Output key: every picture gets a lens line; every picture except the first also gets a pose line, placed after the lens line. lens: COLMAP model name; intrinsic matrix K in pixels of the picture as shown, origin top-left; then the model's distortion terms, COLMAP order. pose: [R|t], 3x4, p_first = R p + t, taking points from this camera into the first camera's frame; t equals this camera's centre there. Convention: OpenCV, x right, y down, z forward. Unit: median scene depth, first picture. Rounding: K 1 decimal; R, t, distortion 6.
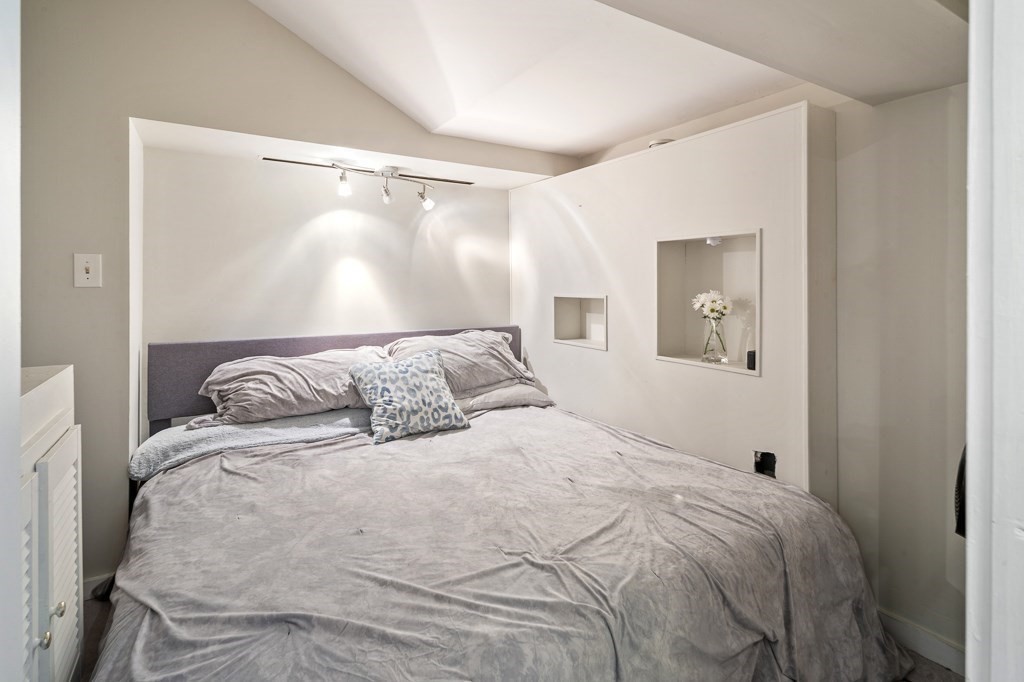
lens RADIAL K [[507.2, 0, 519.5], [0, 507.2, 284.6], [0, 0, 1]] dist [0.002076, -0.000274]
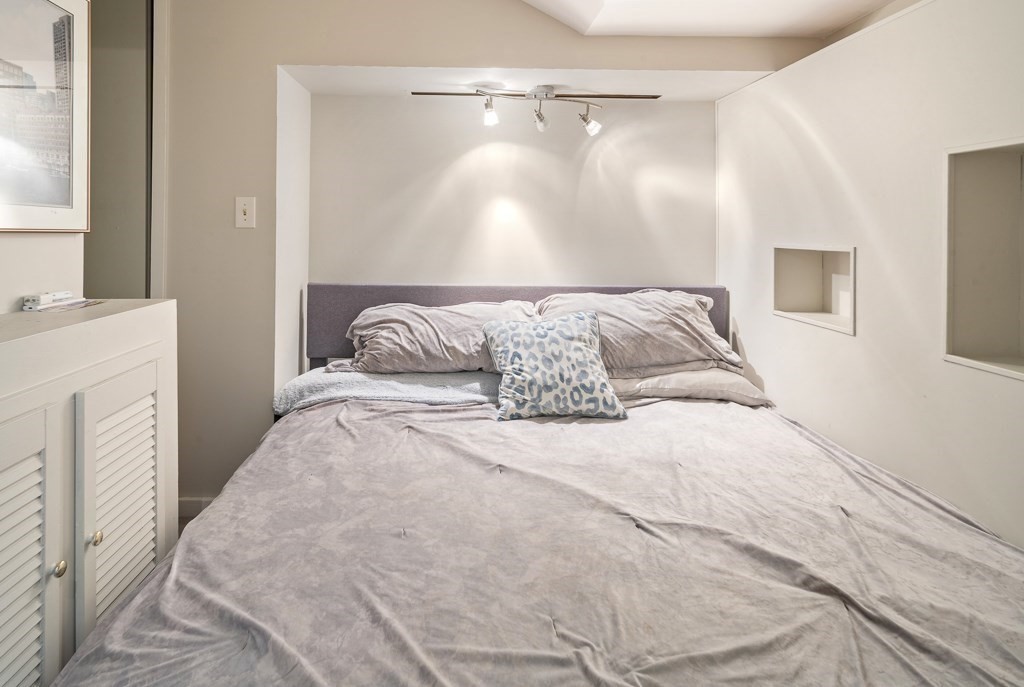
lens RADIAL K [[560.0, 0, 471.4], [0, 560.0, 232.5], [0, 0, 1]] dist [0.003859, -0.000913]
pose [[0.856348, 0.008615, -0.516327, 0.140845], [-0.008692, 0.999960, 0.002270, 0.006402], [0.516325, 0.002544, 0.856389, 0.184396]]
